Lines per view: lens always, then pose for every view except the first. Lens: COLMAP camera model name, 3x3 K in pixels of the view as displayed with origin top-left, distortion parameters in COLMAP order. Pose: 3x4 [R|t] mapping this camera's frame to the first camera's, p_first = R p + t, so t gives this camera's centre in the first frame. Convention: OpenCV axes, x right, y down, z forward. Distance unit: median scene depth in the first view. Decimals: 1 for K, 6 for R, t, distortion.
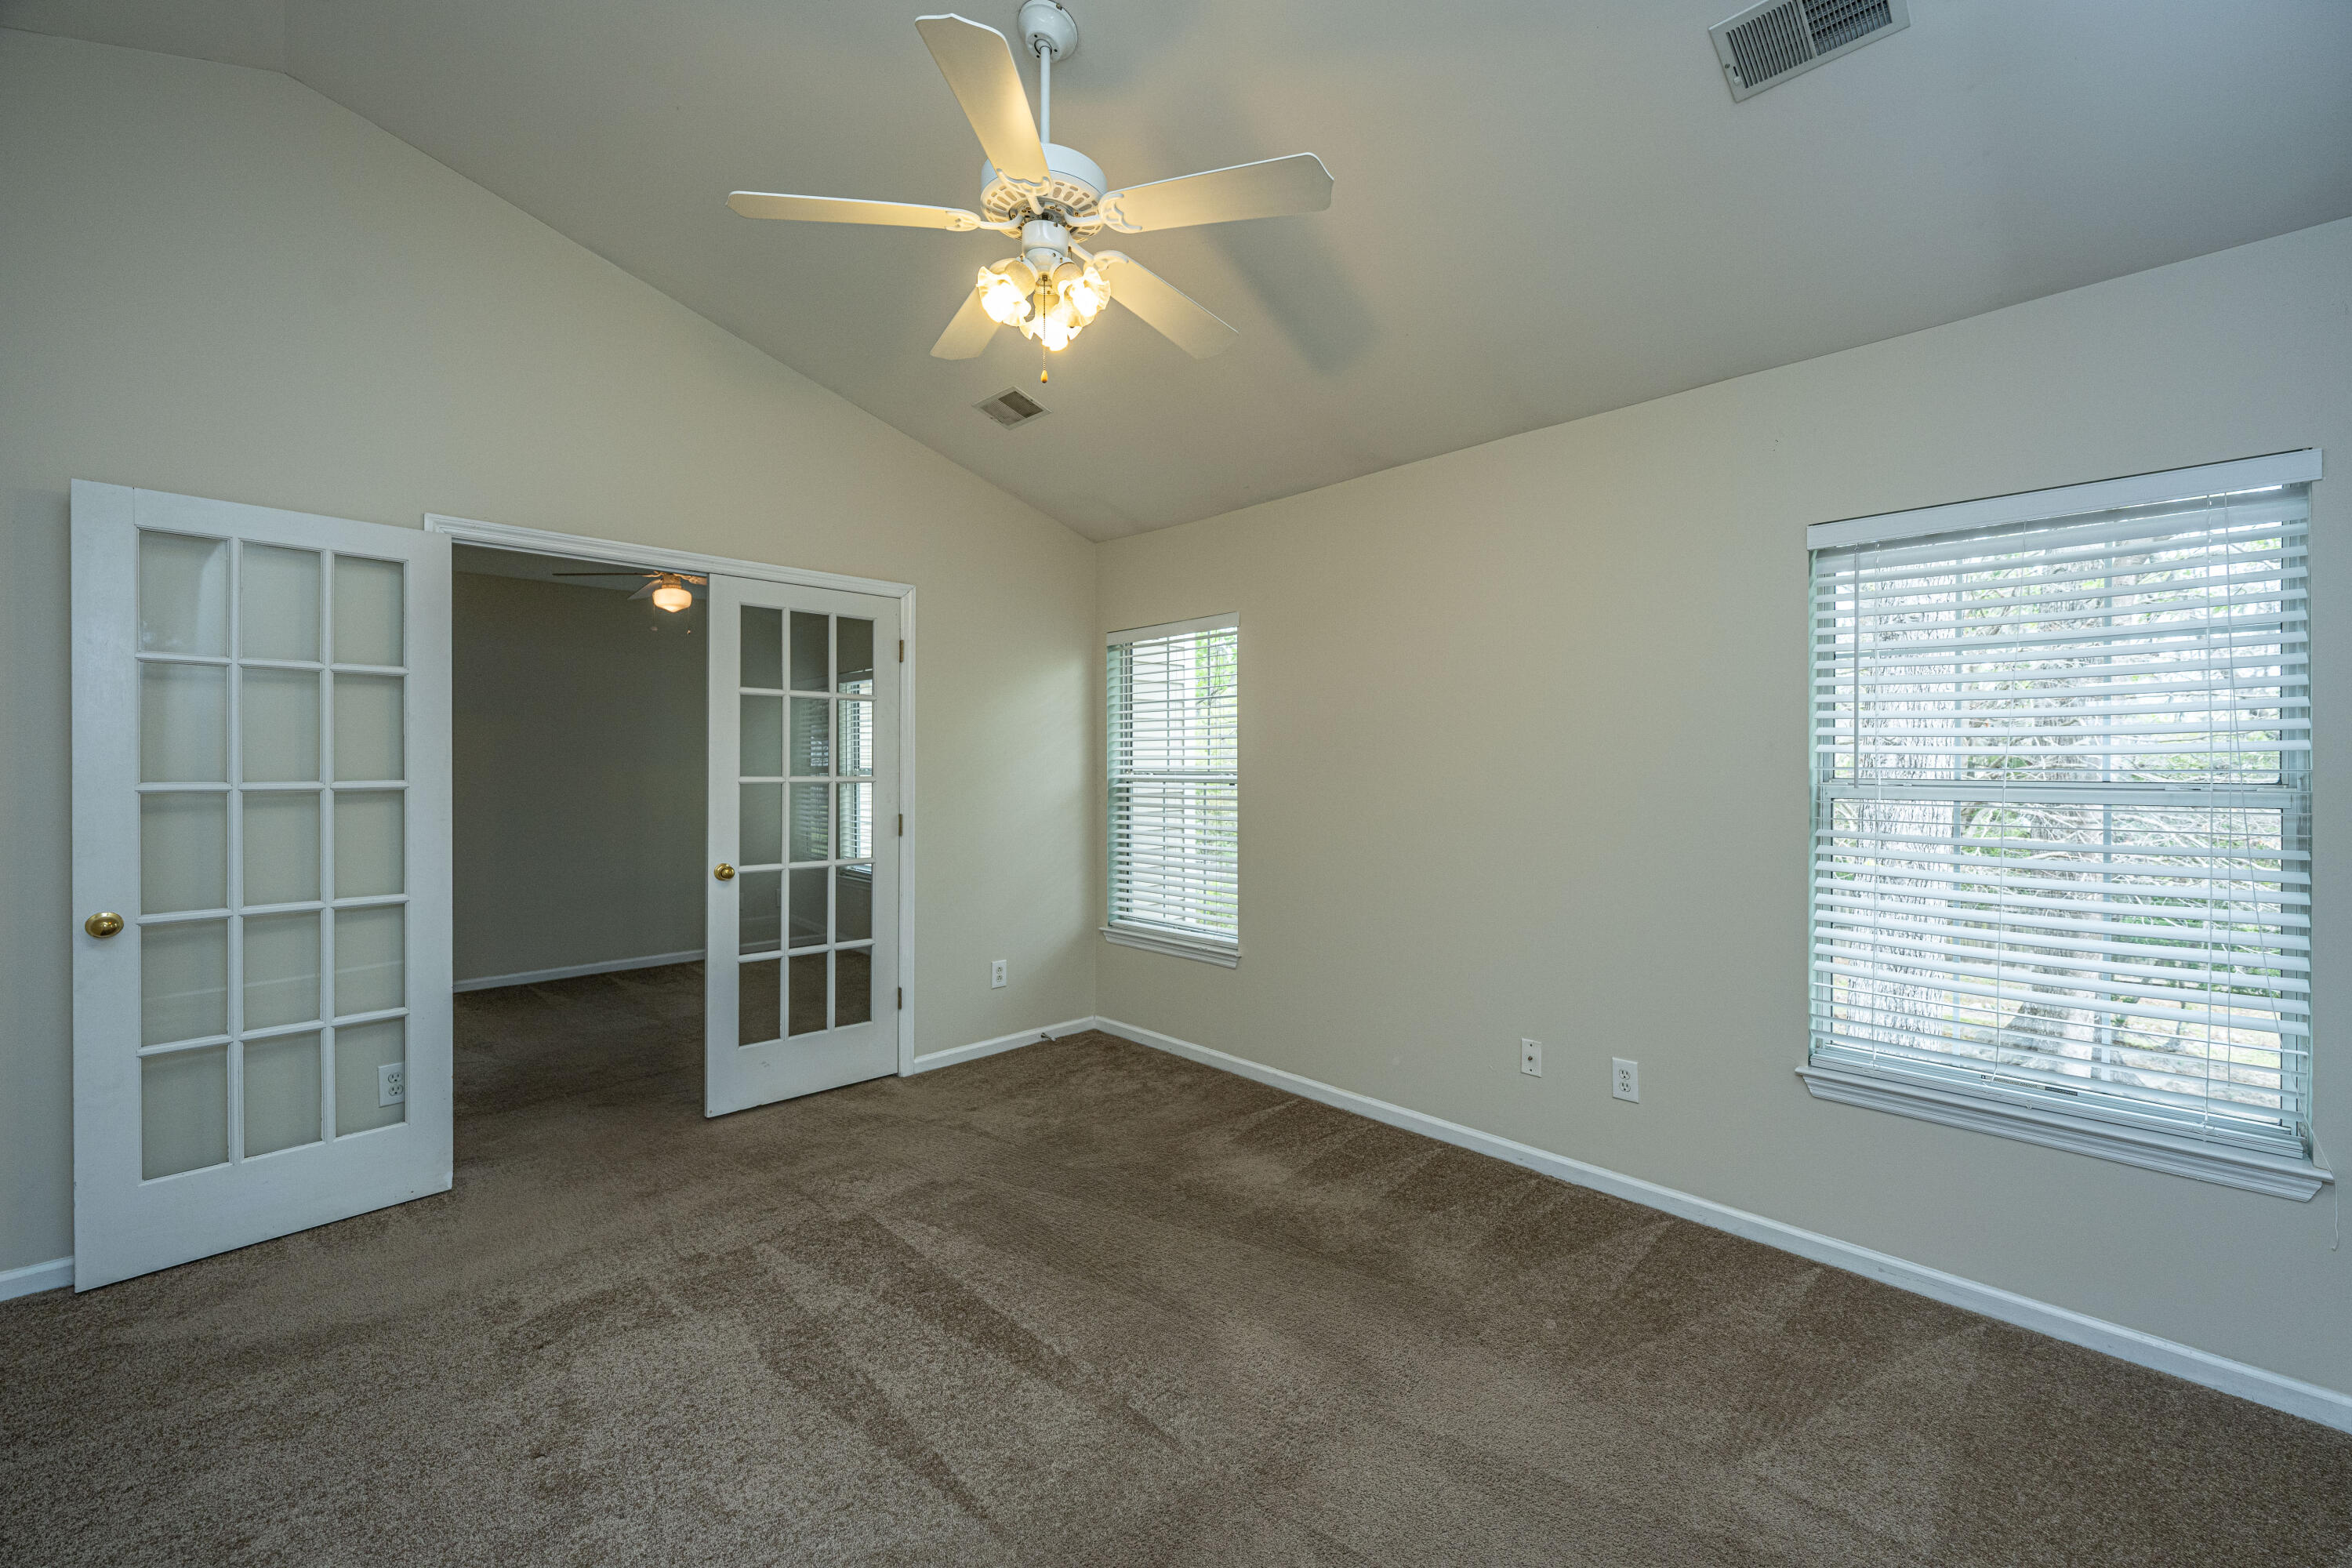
lens RADIAL K [[953.6, 0, 1175.7], [0, 953.6, 776.5], [0, 0, 1]] dist [-0.002997, 0.000276]
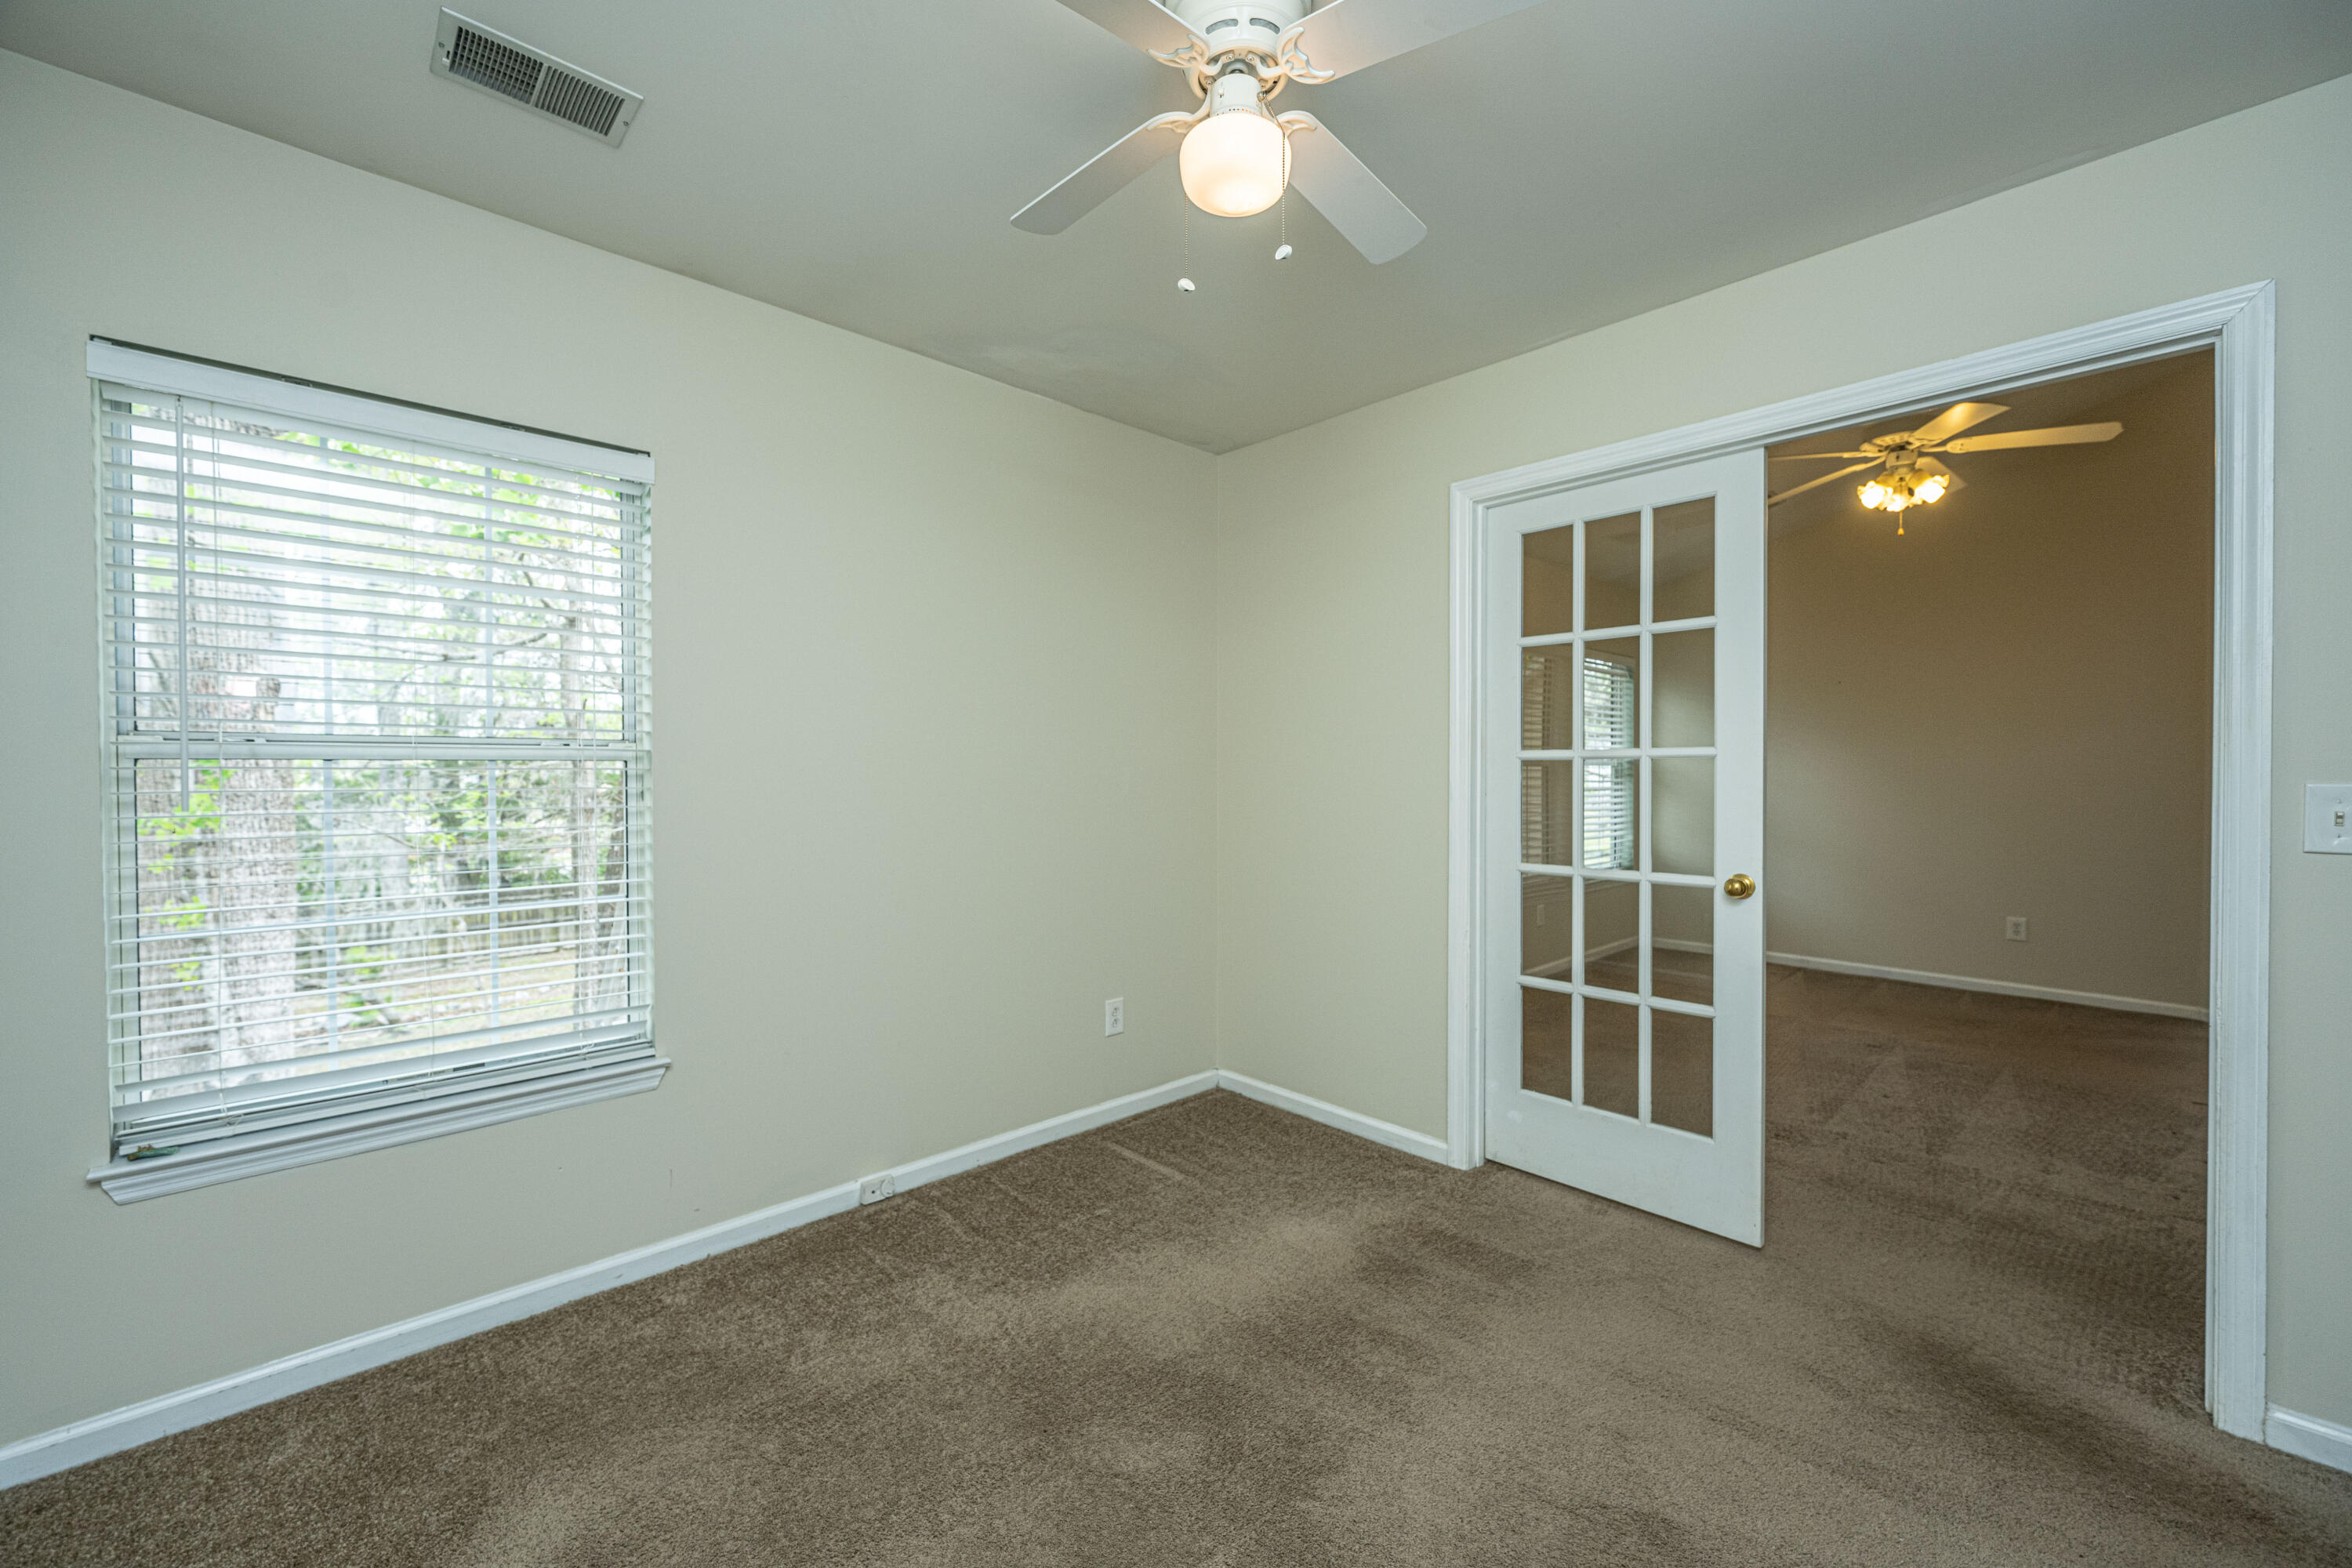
lens RADIAL K [[953.6, 0, 1175.9], [0, 953.6, 779.9], [0, 0, 1]] dist [-0.002997, 0.000276]
pose [[-0.013327, 0.006272, -0.999892, 0.324894], [-0.004428, 0.999970, 0.006331, 0.019734], [0.999901, 0.004512, -0.013299, 0.687880]]
